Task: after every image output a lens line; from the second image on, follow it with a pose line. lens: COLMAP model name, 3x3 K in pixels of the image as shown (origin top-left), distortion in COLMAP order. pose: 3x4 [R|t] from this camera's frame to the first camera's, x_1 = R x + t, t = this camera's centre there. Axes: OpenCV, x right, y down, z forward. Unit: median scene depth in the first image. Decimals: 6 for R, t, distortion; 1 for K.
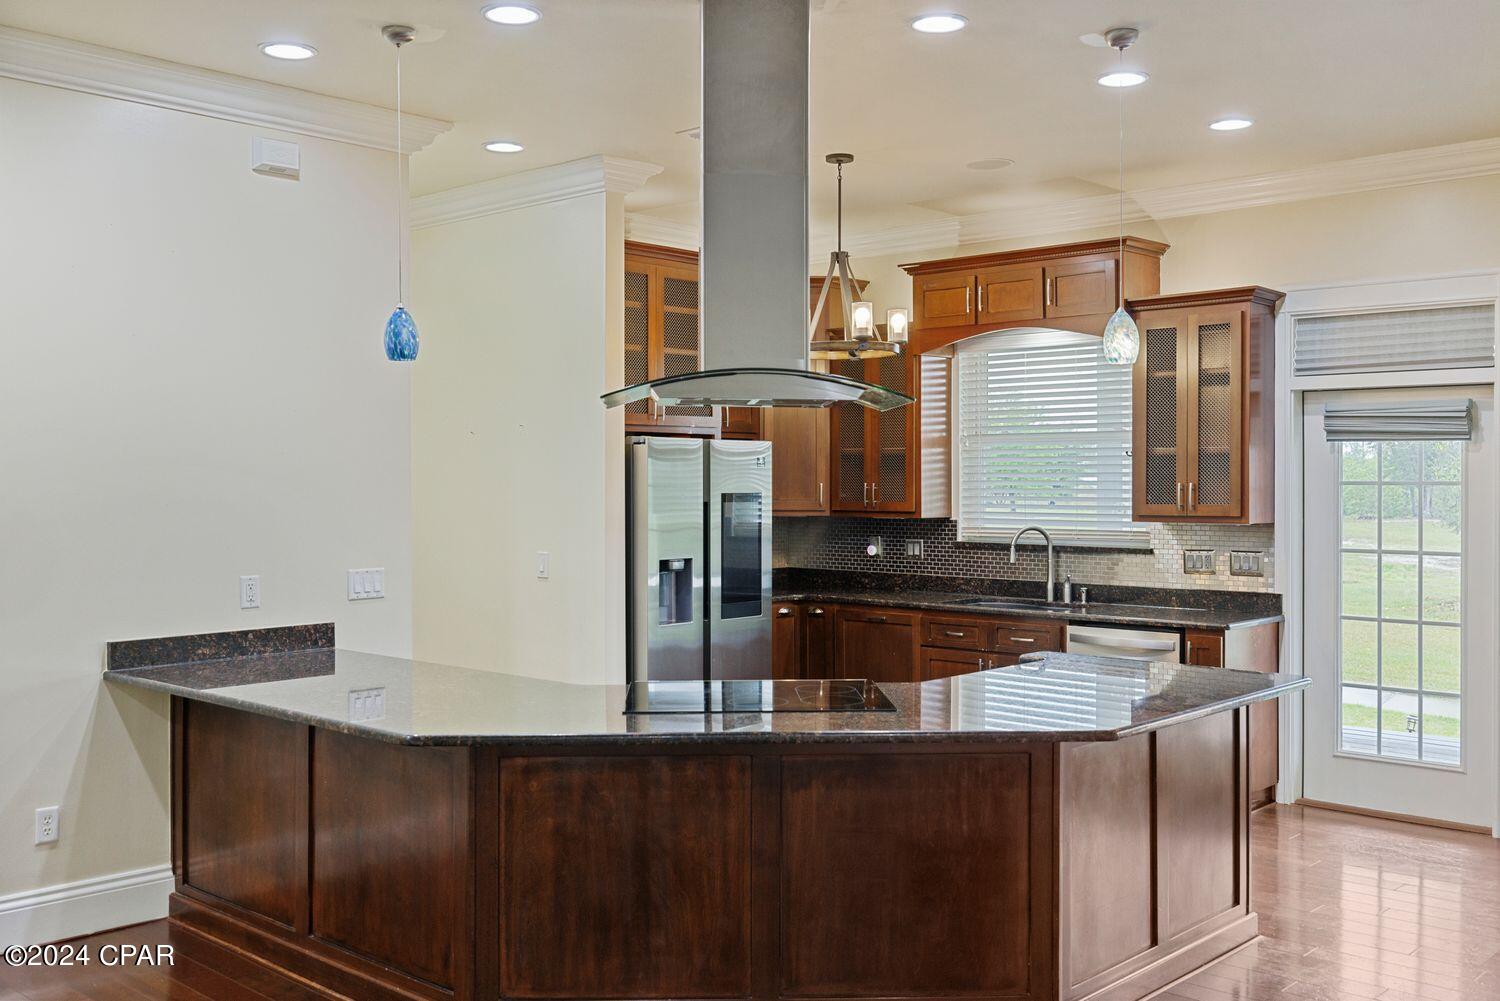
lens RADIAL K [[1444.2, 0, 745.4], [0, 1444.2, 489.6], [0, 0, 1]] dist [-0.006495, 0.000000]
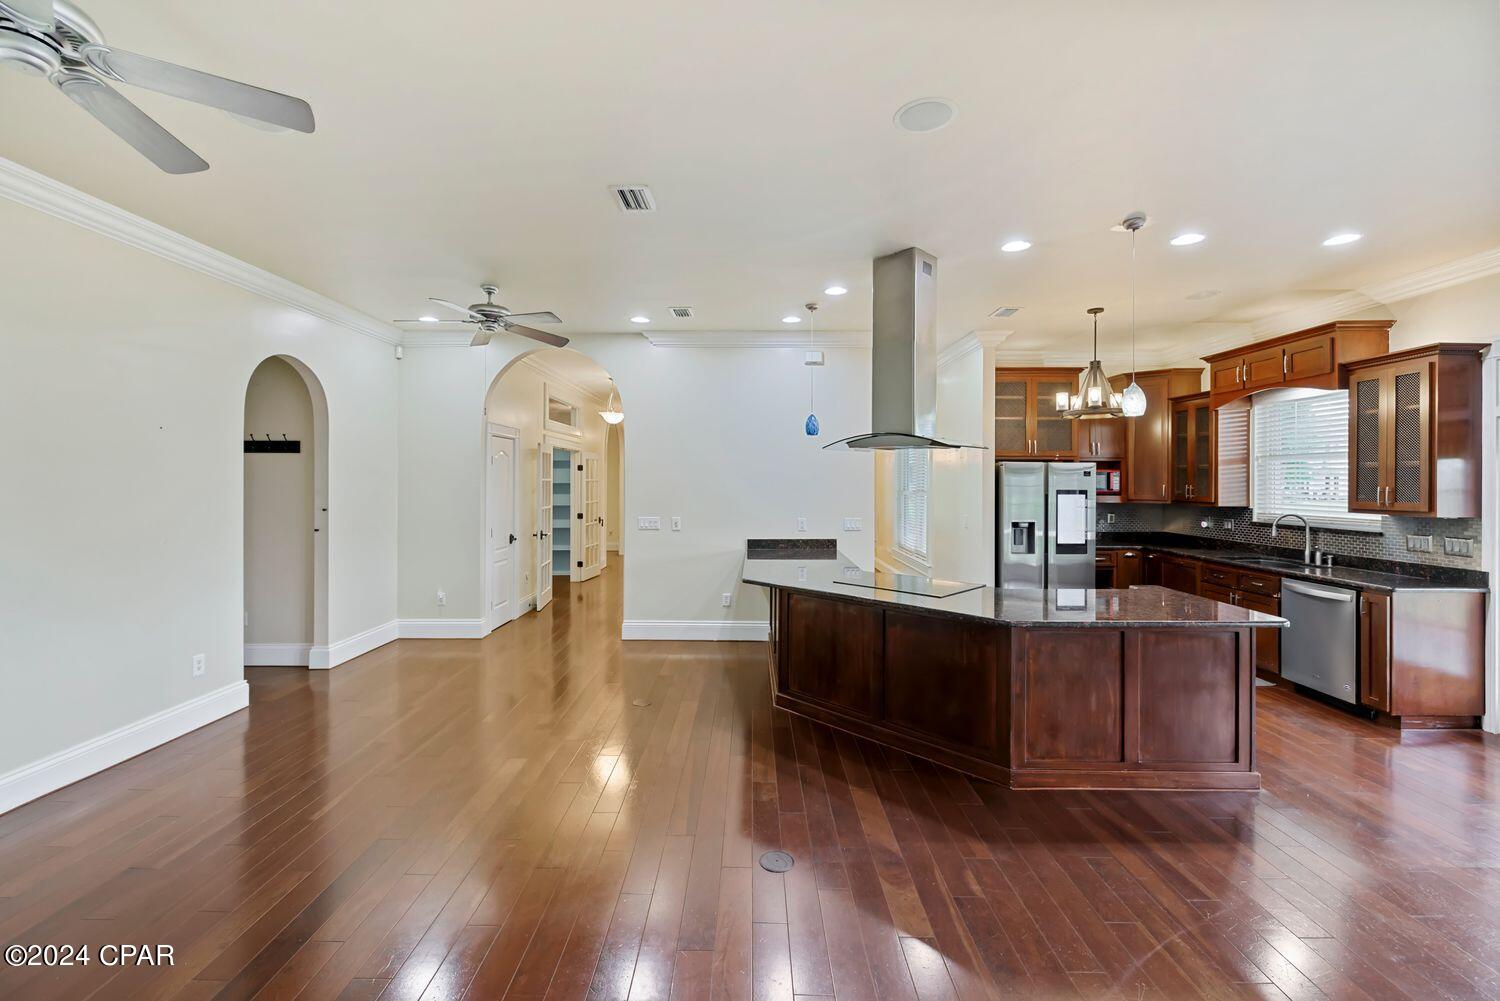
lens RADIAL K [[632.0, 0, 744.9], [0, 632.0, 479.7], [0, 0, 1]] dist [0.000917, -0.000397]
pose [[0.675348, 0.001787, -0.737497, 0.328597], [-0.008376, 0.999951, -0.005247, -0.003120], [0.737452, 0.009721, 0.675330, 0.108028]]
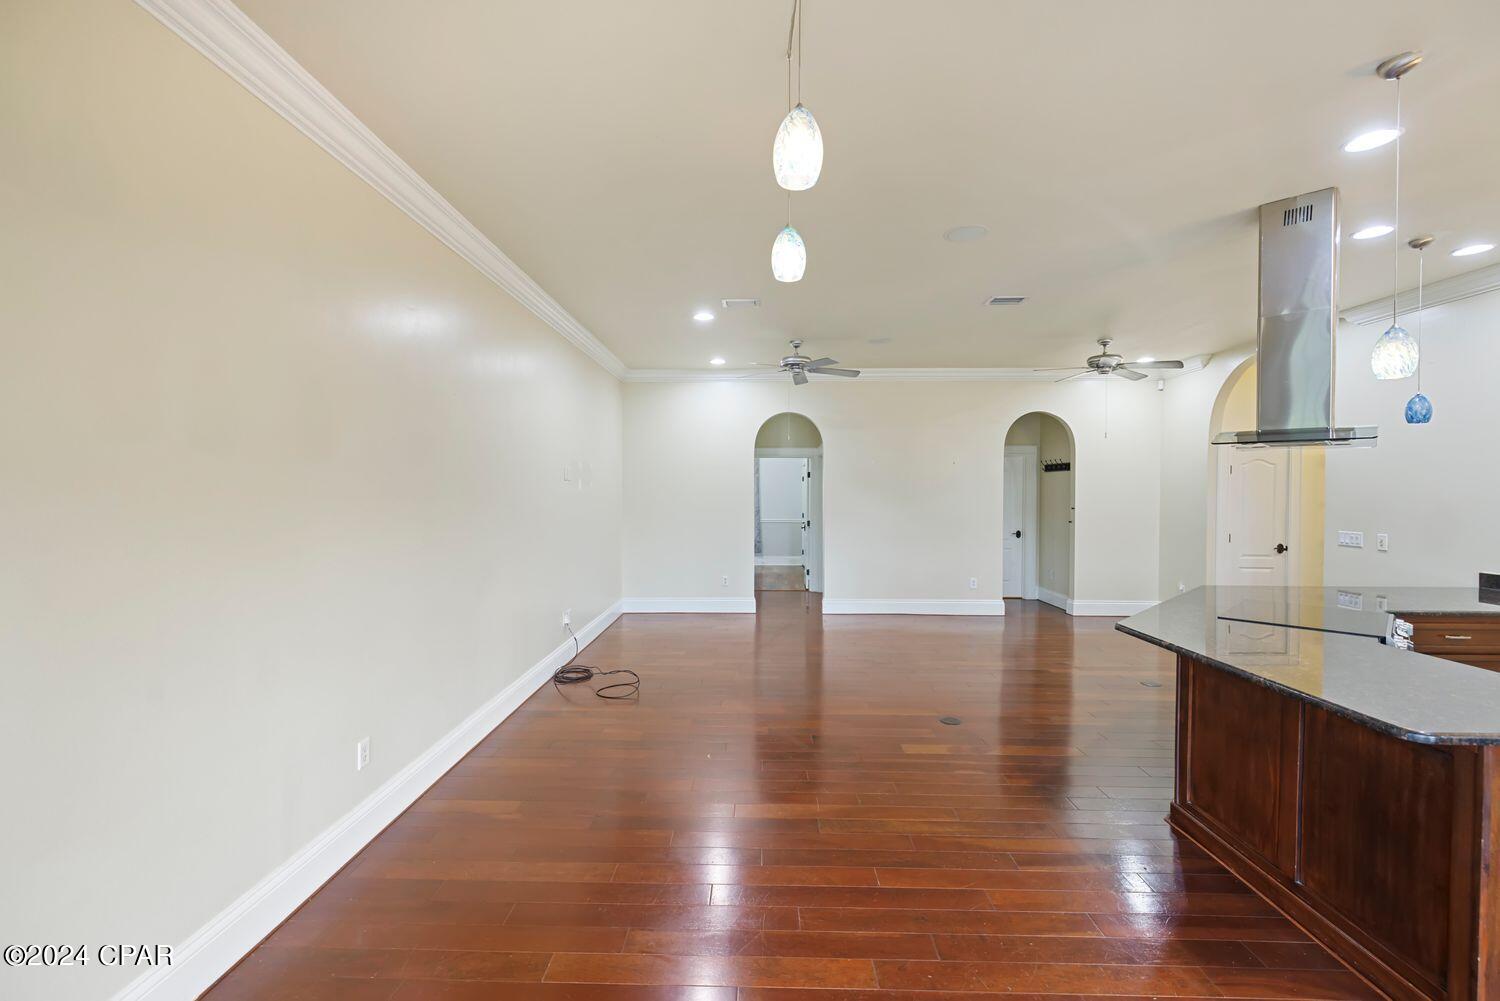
lens RADIAL K [[632.0, 0, 742.6], [0, 632.0, 496.4], [0, 0, 1]] dist [0.000917, -0.000397]
pose [[-0.750536, 0.006152, -0.660801, 0.608497], [-0.006781, 0.999832, 0.017010, -0.003481], [0.660795, 0.017248, -0.750368, 0.682881]]
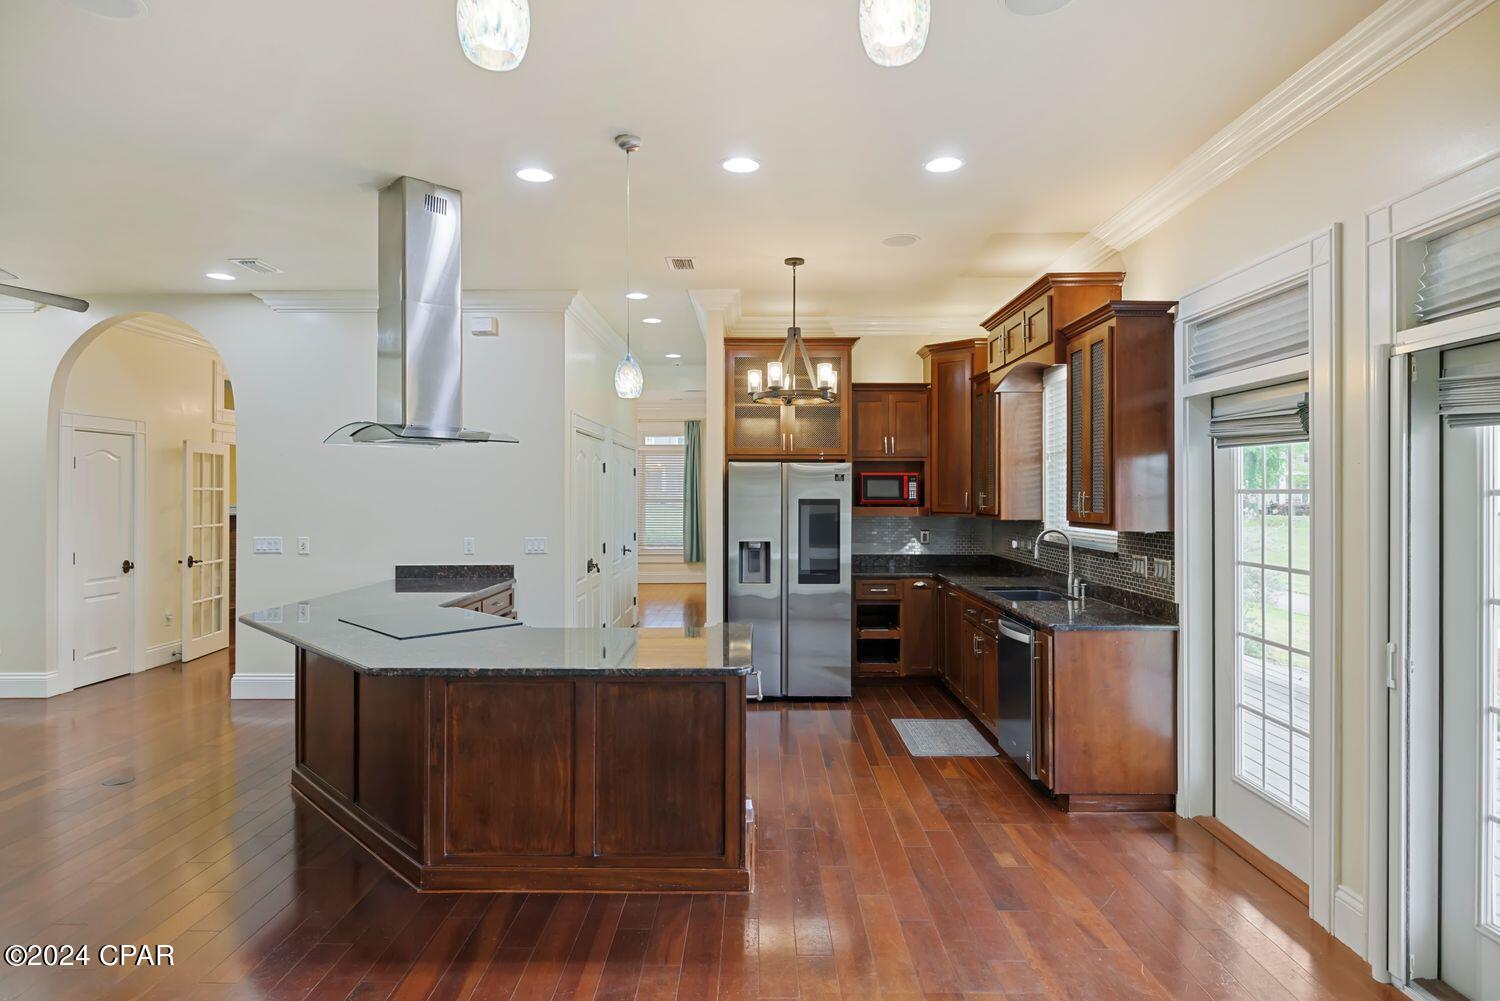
lens RADIAL K [[832.8, 0, 750.9], [0, 832.8, 487.5], [0, 0, 1]] dist [0.000275, -0.000320]
pose [[0.674223, -0.003988, -0.738517, 0.578901], [-0.004743, 0.999941, -0.009729, -0.000488], [0.738513, 0.010062, 0.674164, 0.384726]]
